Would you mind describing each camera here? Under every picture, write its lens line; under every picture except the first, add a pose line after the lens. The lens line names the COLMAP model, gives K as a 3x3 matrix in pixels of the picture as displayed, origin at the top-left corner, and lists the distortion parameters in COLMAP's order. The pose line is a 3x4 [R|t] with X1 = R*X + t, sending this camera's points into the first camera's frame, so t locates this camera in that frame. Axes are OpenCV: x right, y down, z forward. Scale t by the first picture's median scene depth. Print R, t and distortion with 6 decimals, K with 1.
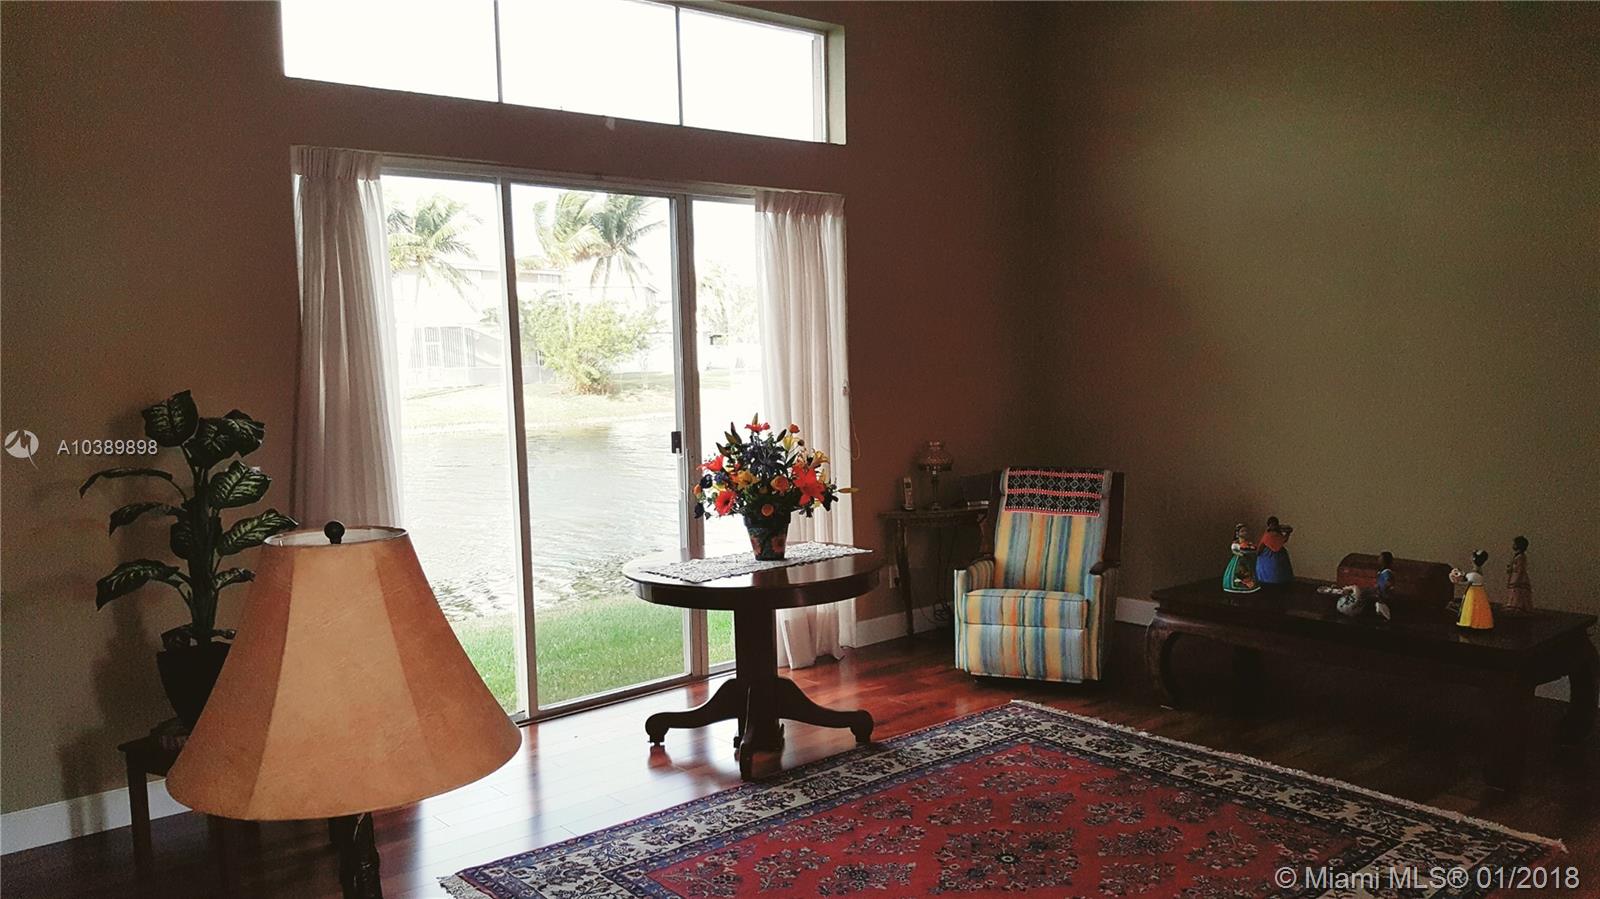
lens RADIAL K [[1219.1, 0, 800.0], [0, 1219.1, 449.5], [0, 0, 1]] dist [0.188773, -0.268716]
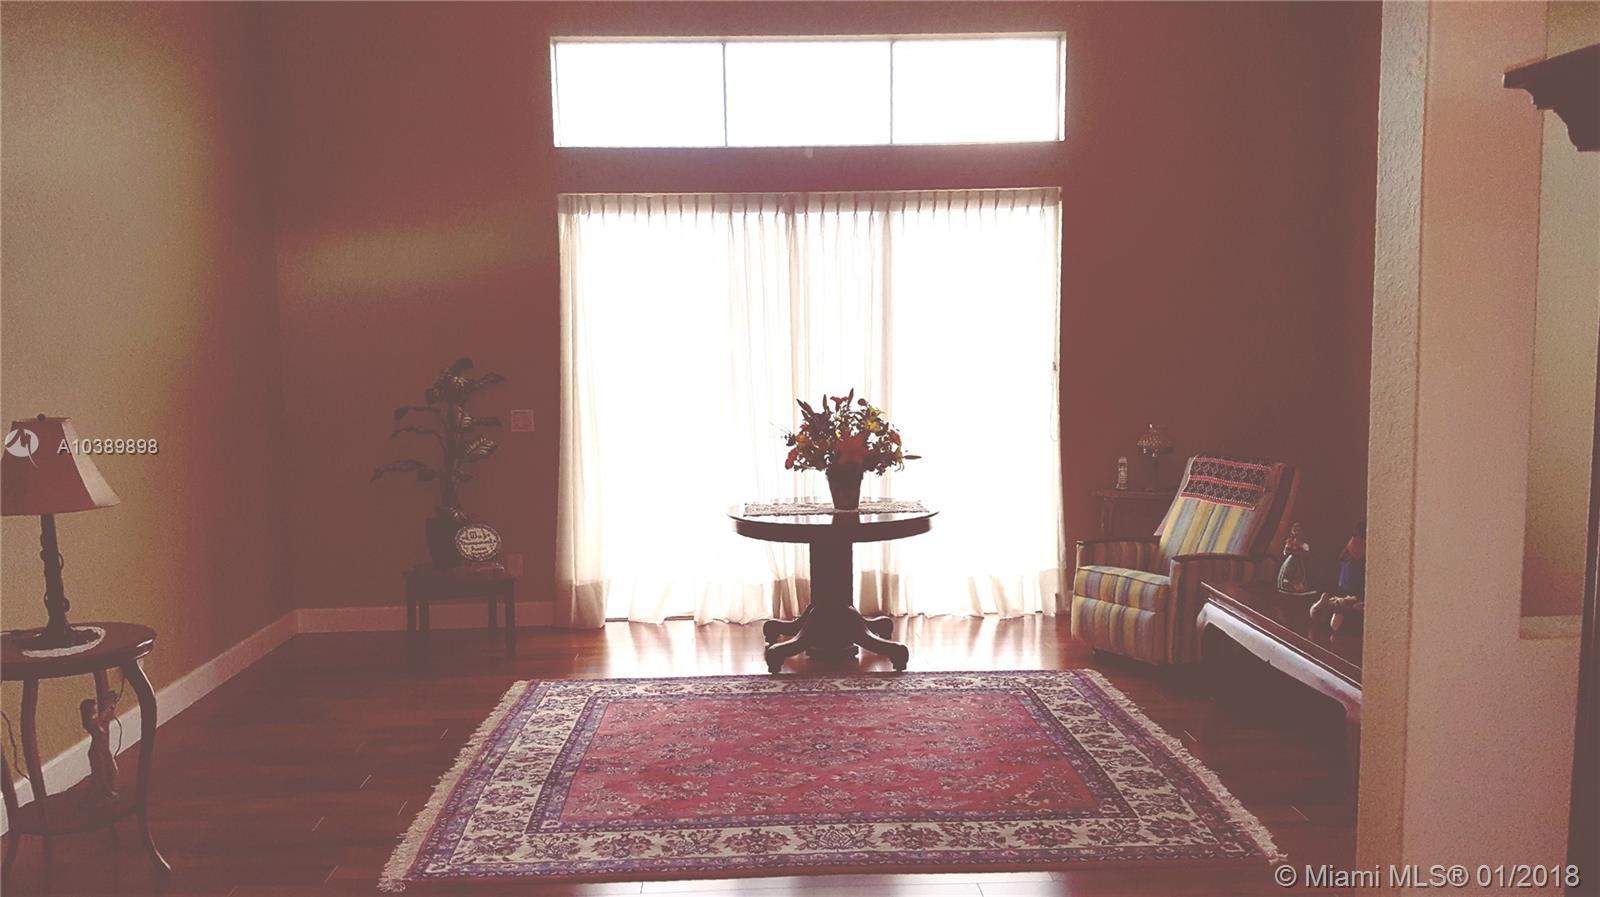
lens RADIAL K [[1219.1, 0, 800.0], [0, 1219.1, 448.5], [0, 0, 1]] dist [0.188773, -0.268716]
pose [[0.785655, 0.065900, -0.615145, 0.691602], [-0.057049, 0.997791, 0.034030, -0.007254], [0.616029, 0.008358, 0.787679, 0.017305]]
